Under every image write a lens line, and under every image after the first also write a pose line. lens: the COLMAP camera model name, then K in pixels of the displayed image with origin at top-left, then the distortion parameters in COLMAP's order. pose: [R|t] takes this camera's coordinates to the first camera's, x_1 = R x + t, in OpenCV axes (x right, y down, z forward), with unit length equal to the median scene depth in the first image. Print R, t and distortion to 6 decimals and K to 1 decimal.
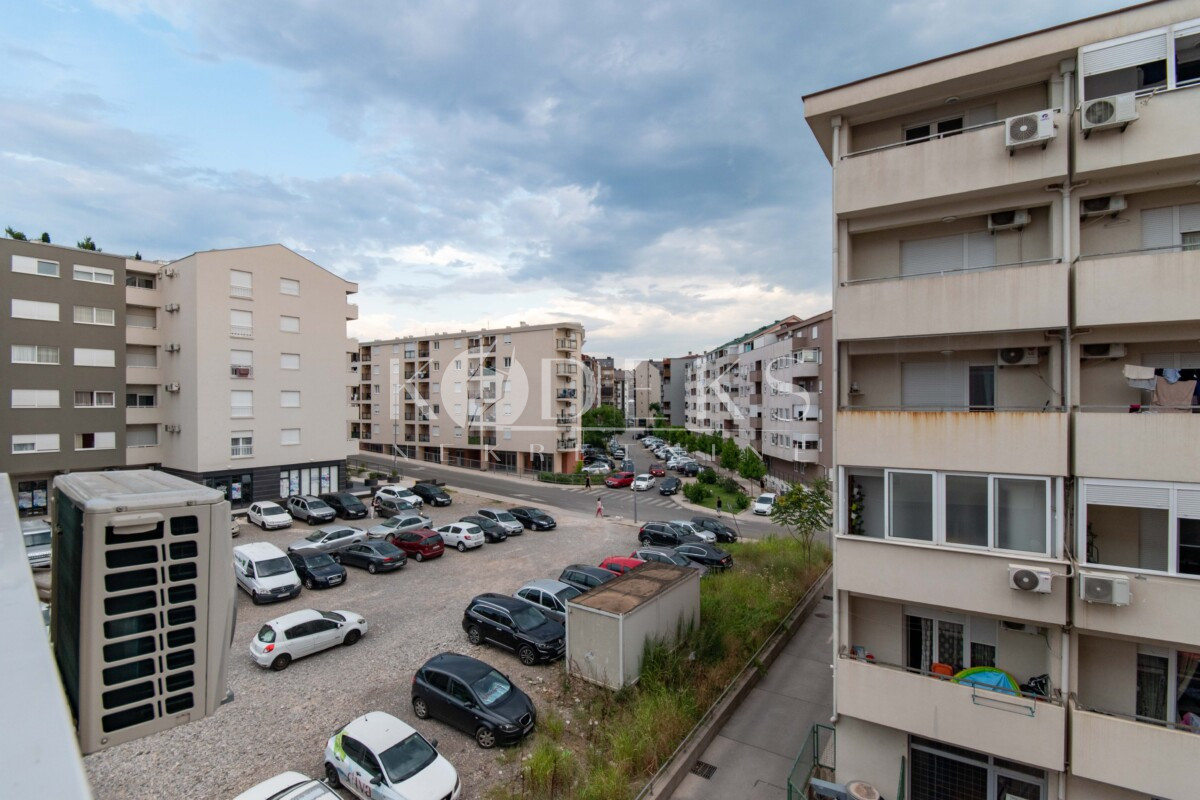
lens RADIAL K [[553.0, 0, 601.0], [0, 553.0, 405.0], [0, 0, 1]] dist [0.000782, -0.010208]
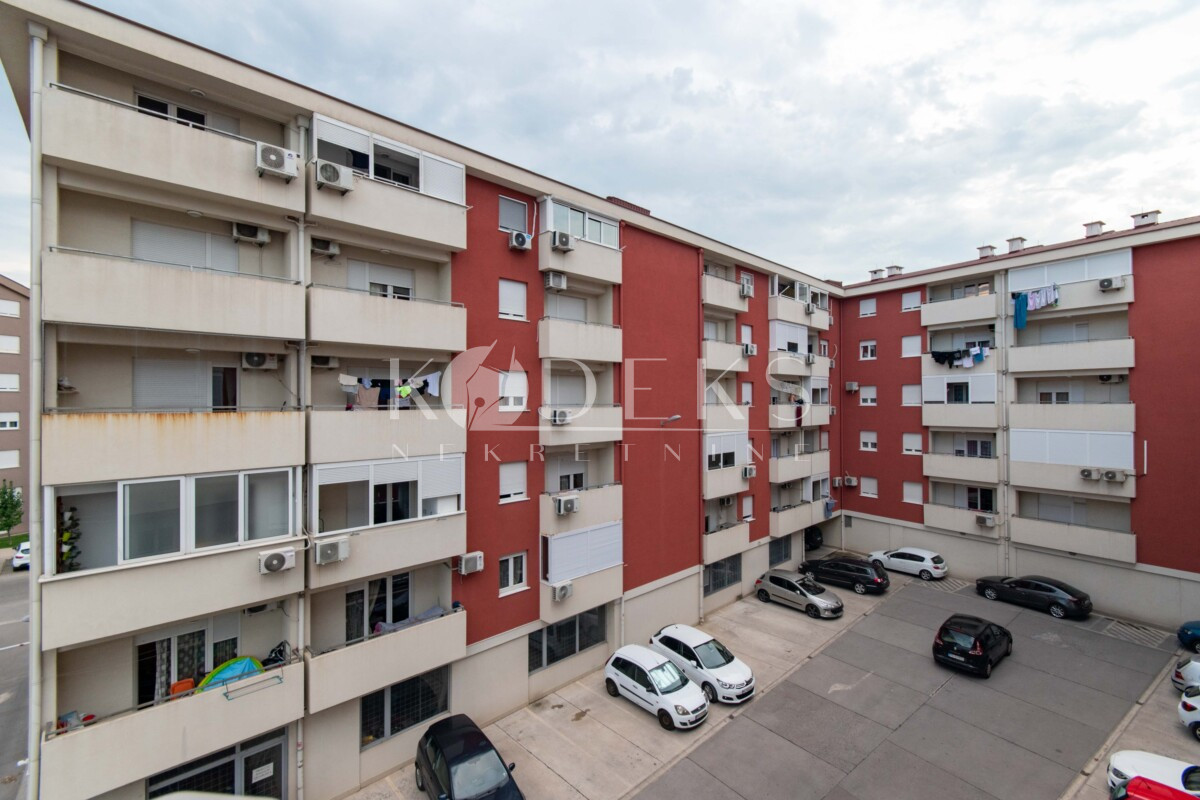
lens RADIAL K [[535.5, 0, 600.1], [0, 535.5, 396.5], [0, 0, 1]] dist [-0.000619, -0.000617]
pose [[0.215342, 0.010974, 0.976477, -0.138972], [0.005018, 0.999911, -0.012344, -0.000665], [-0.976526, 0.007558, 0.215268, 0.114084]]
